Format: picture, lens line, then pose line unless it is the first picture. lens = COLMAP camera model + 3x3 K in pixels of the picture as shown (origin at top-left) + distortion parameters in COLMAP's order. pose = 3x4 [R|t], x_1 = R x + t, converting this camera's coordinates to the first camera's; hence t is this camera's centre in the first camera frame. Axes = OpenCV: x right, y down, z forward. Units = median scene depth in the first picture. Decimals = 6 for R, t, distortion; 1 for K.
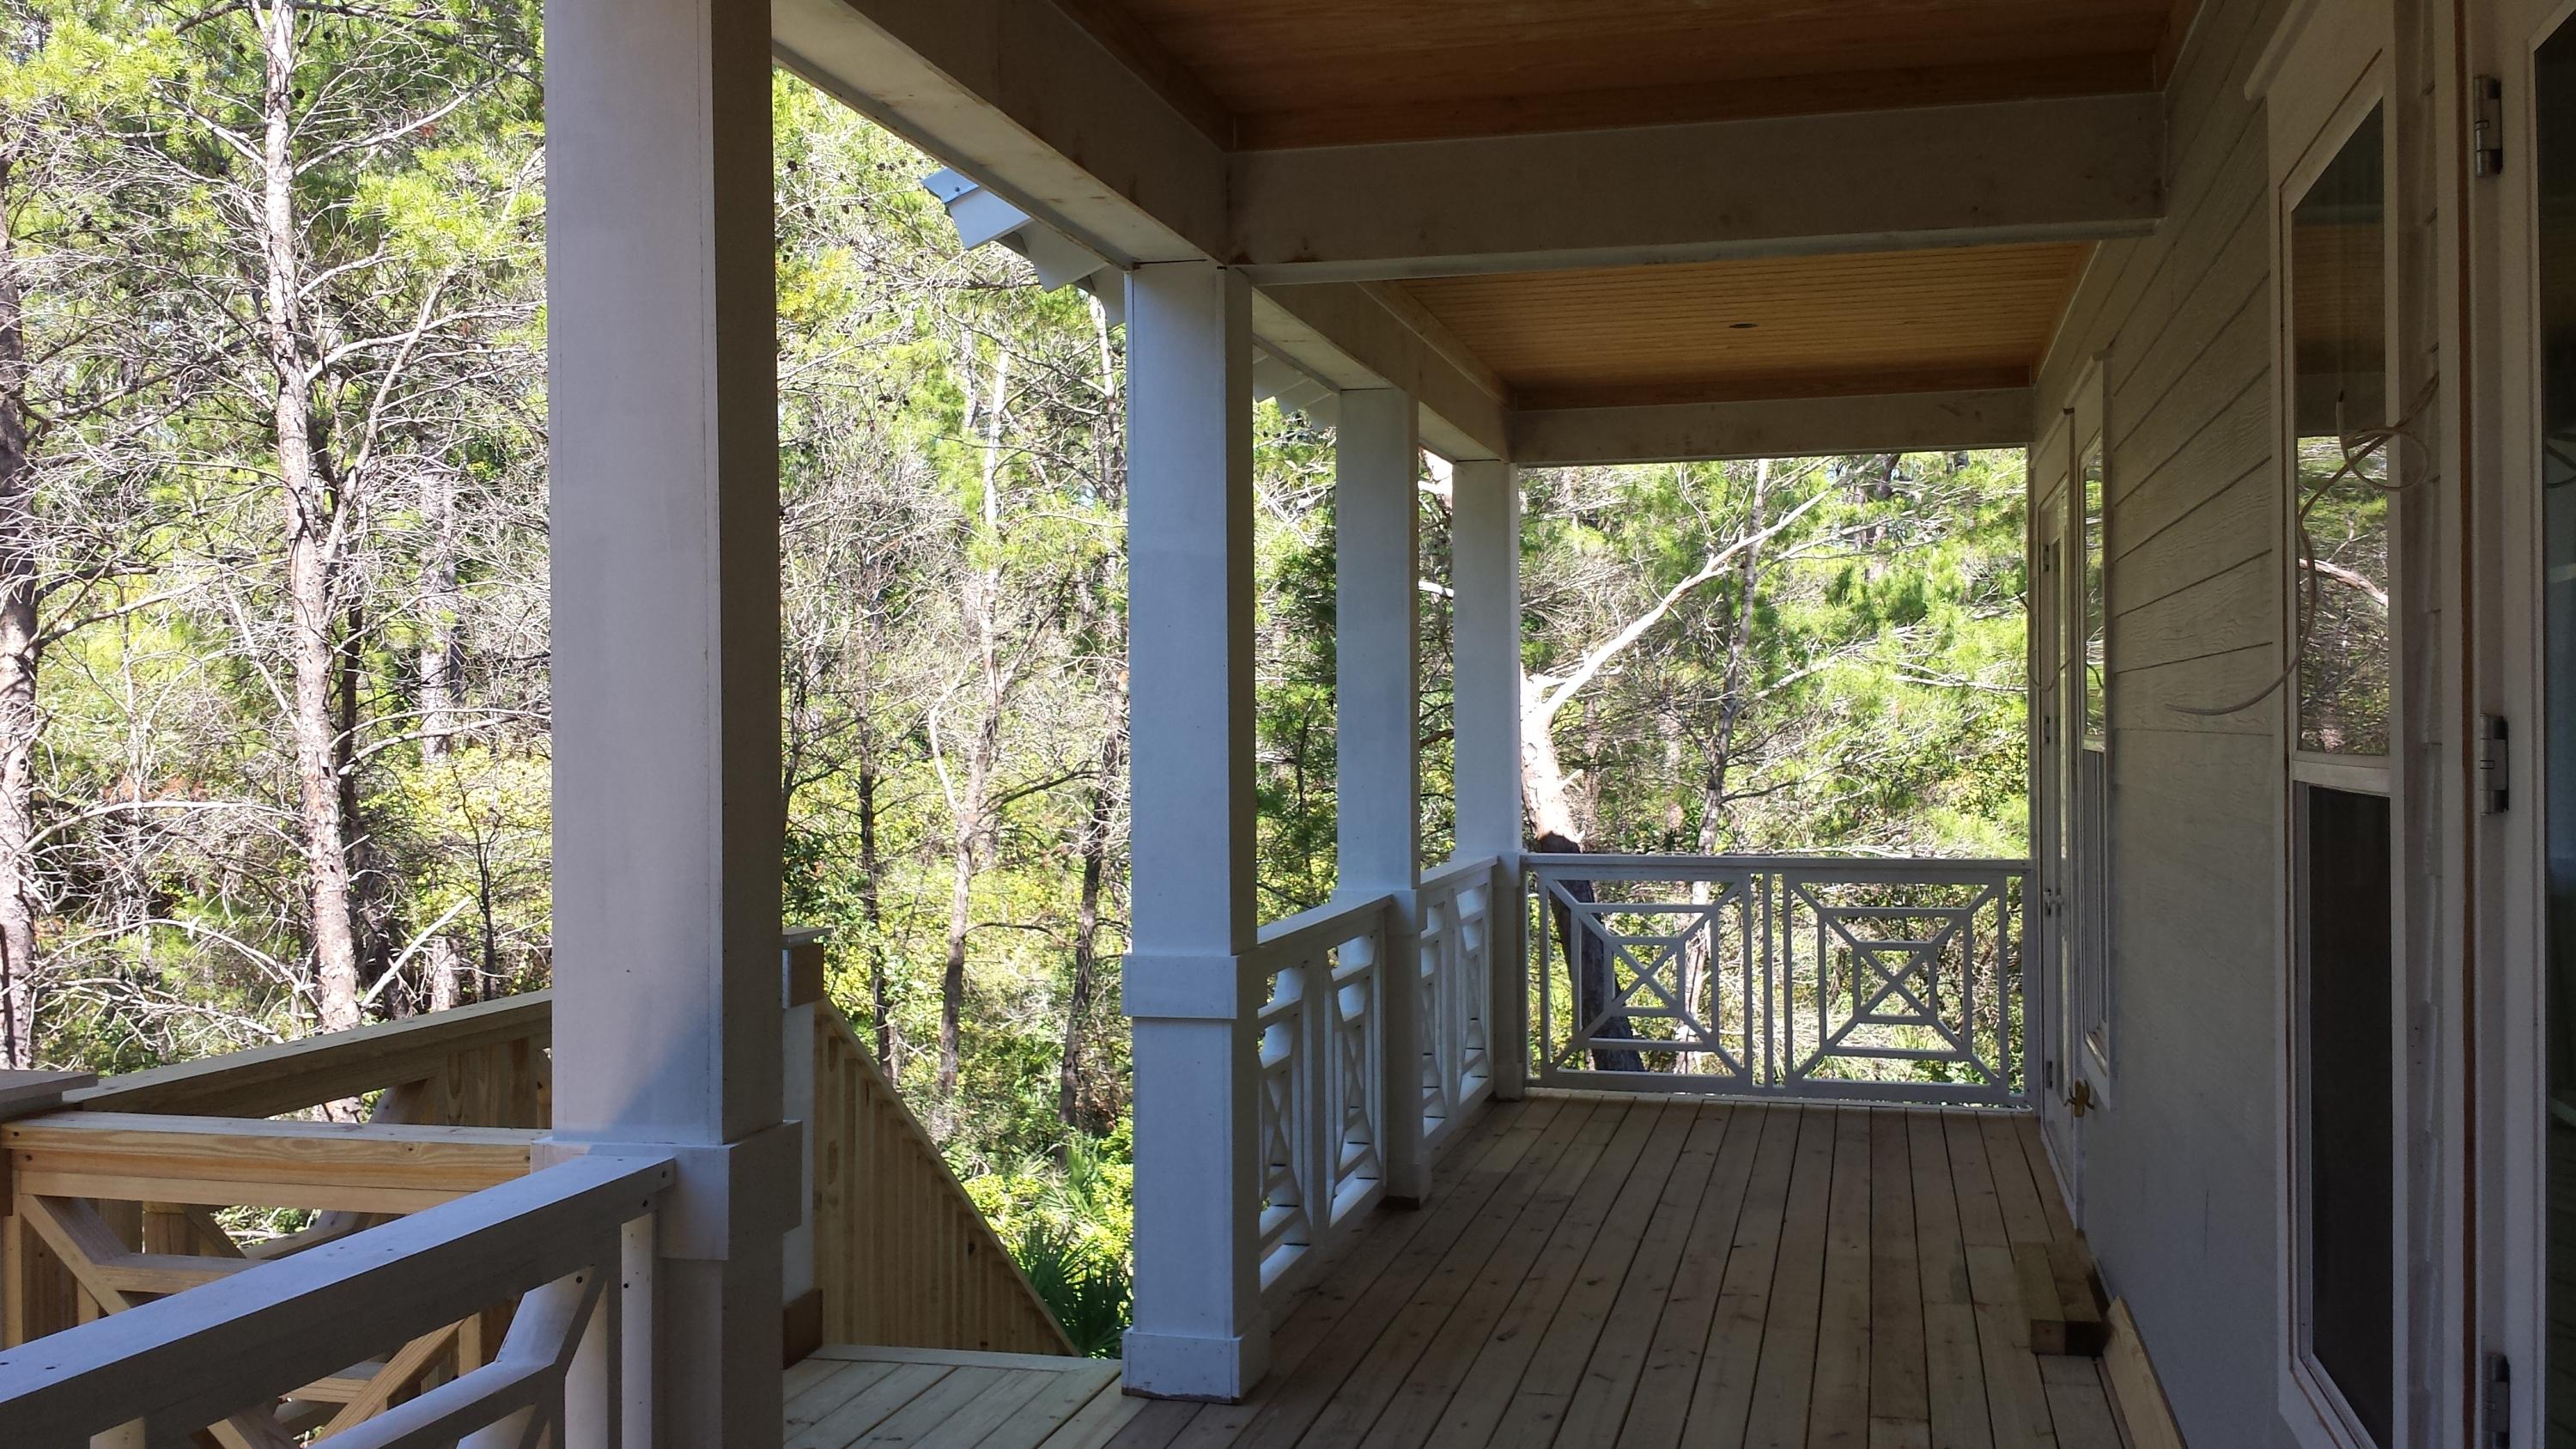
lens RADIAL K [[2377.7, 0, 1292.7], [0, 2377.7, 740.5], [0, 0, 1]] dist [0.143593, -0.361816]
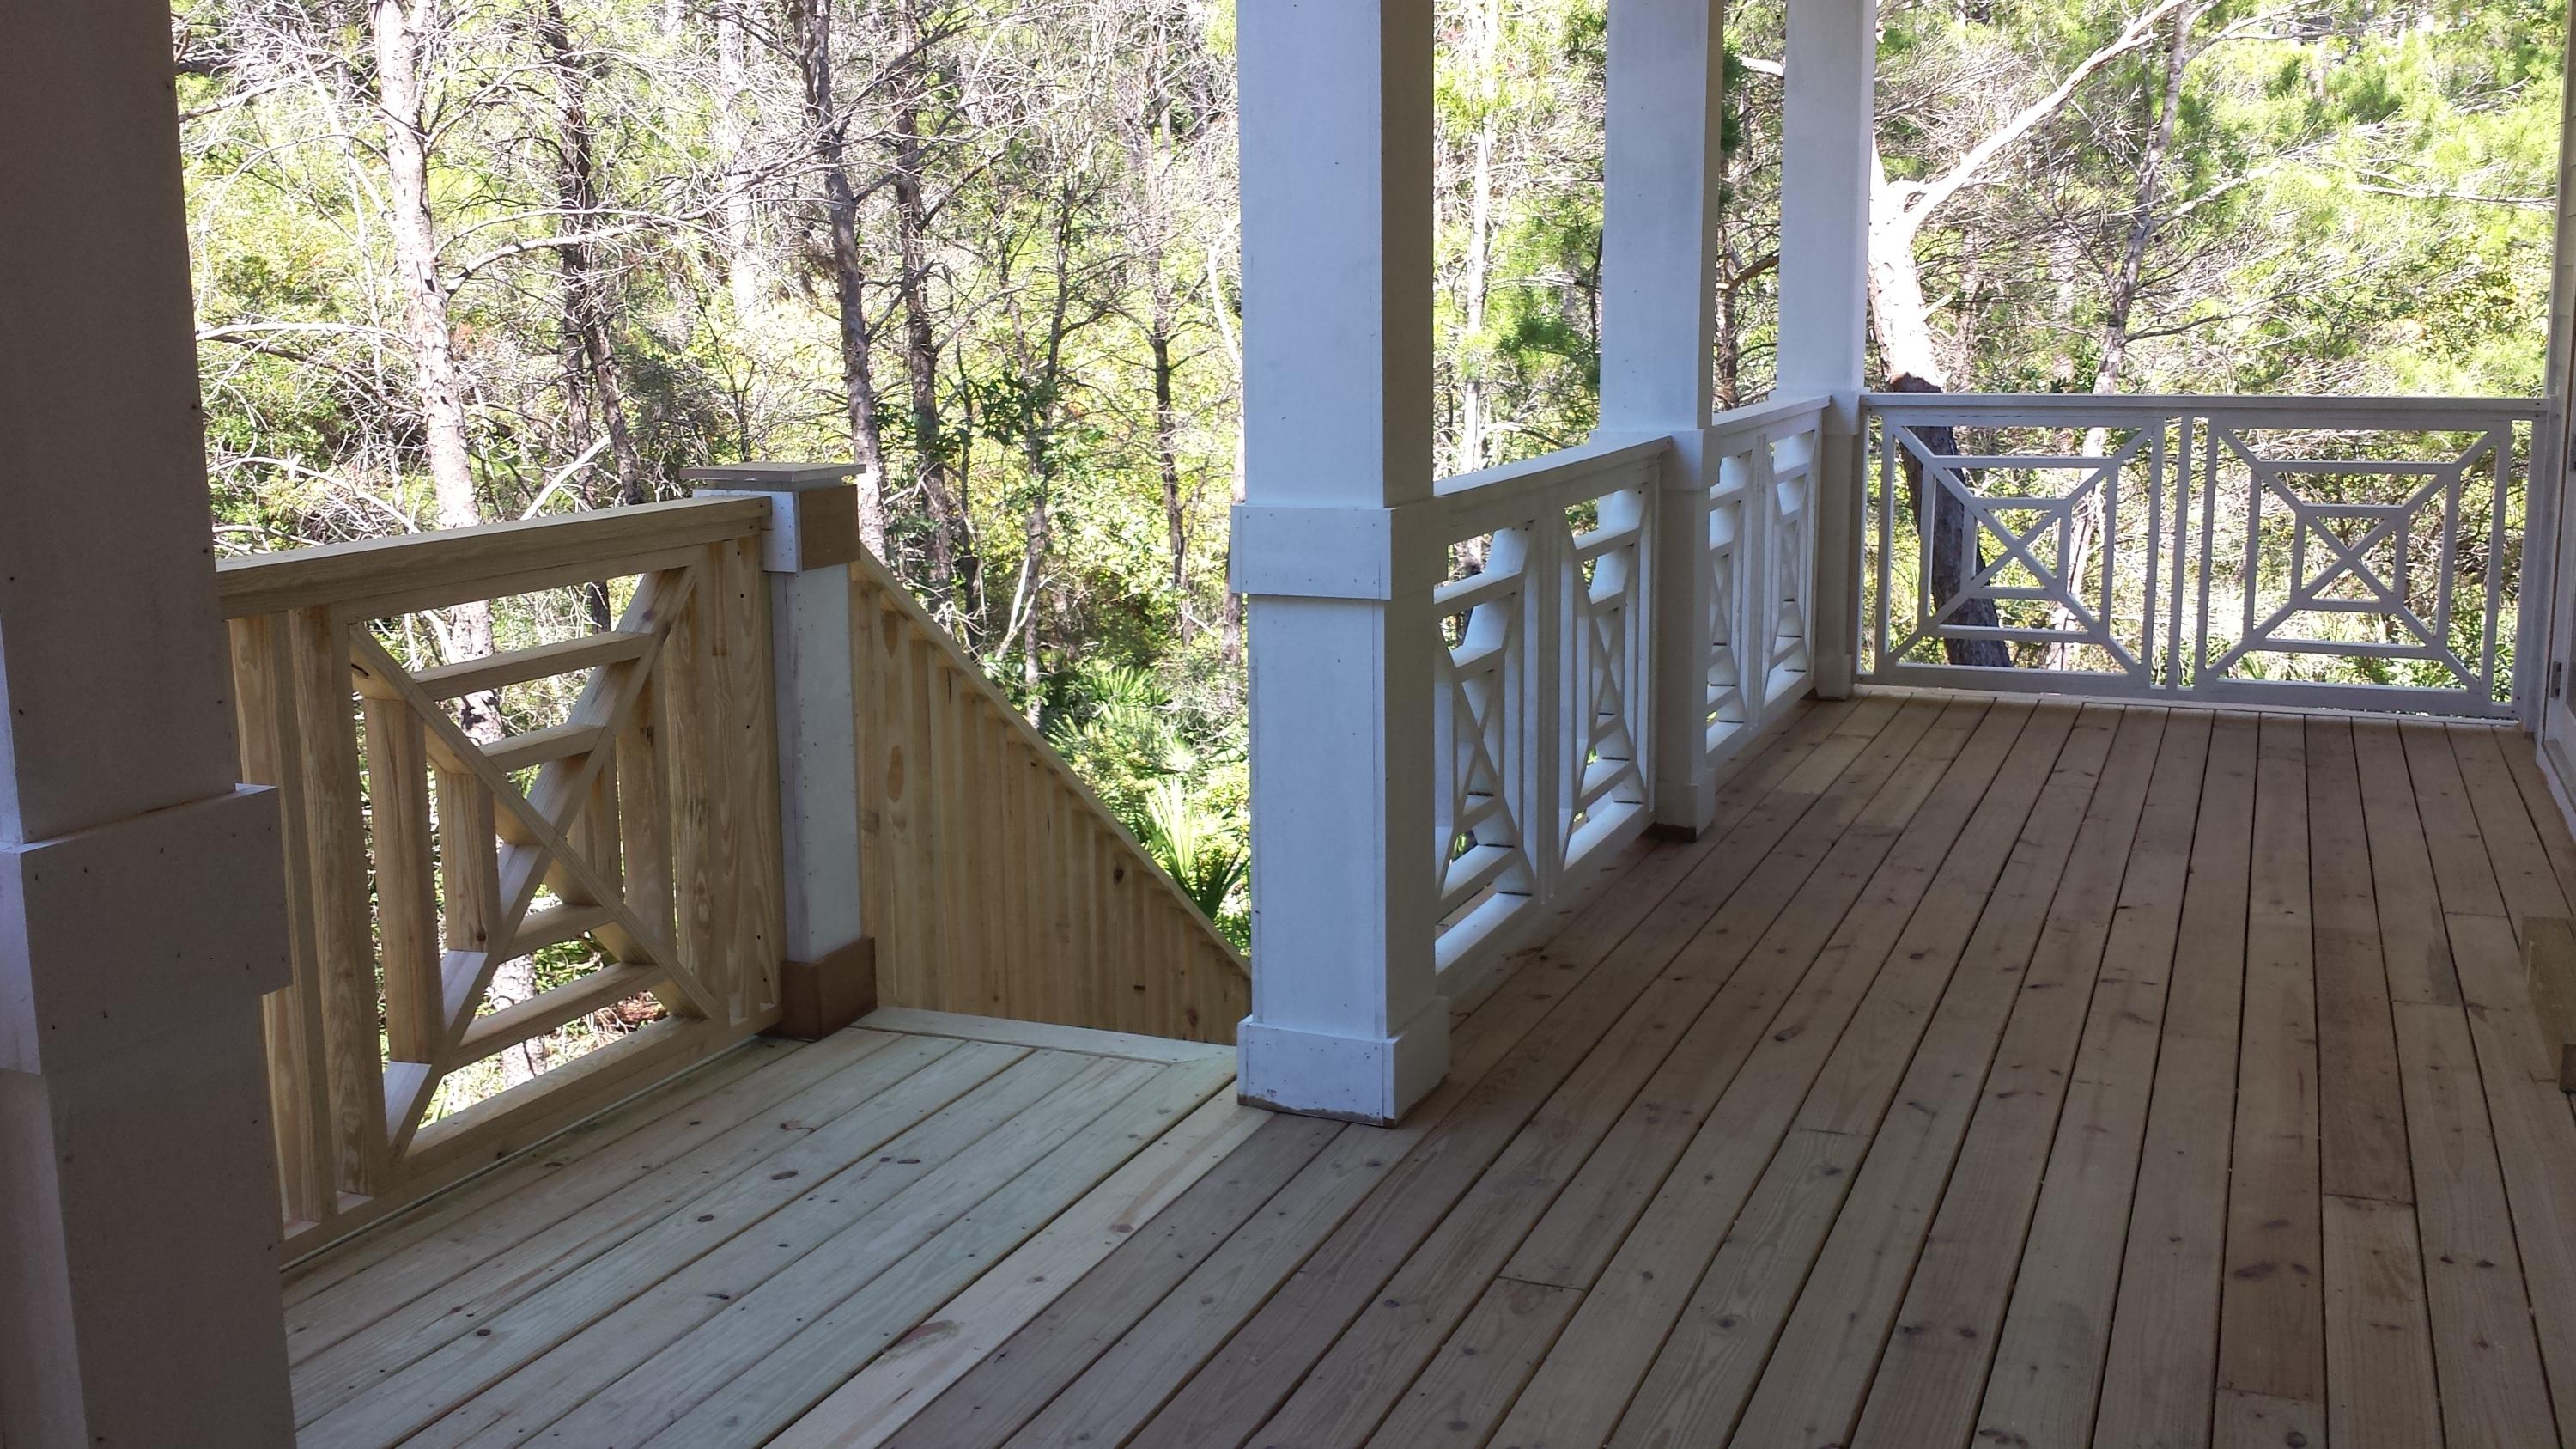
lens RADIAL K [[2375.0, 0, 1286.0], [0, 2375.0, 715.2], [0, 0, 1]] dist [0.132207, -0.315159]
pose [[0.988620, 0.023167, -0.148643, 0.032152], [0.002115, 0.985833, 0.167716, 0.022483], [0.150423, -0.166122, 0.974565, 0.208028]]
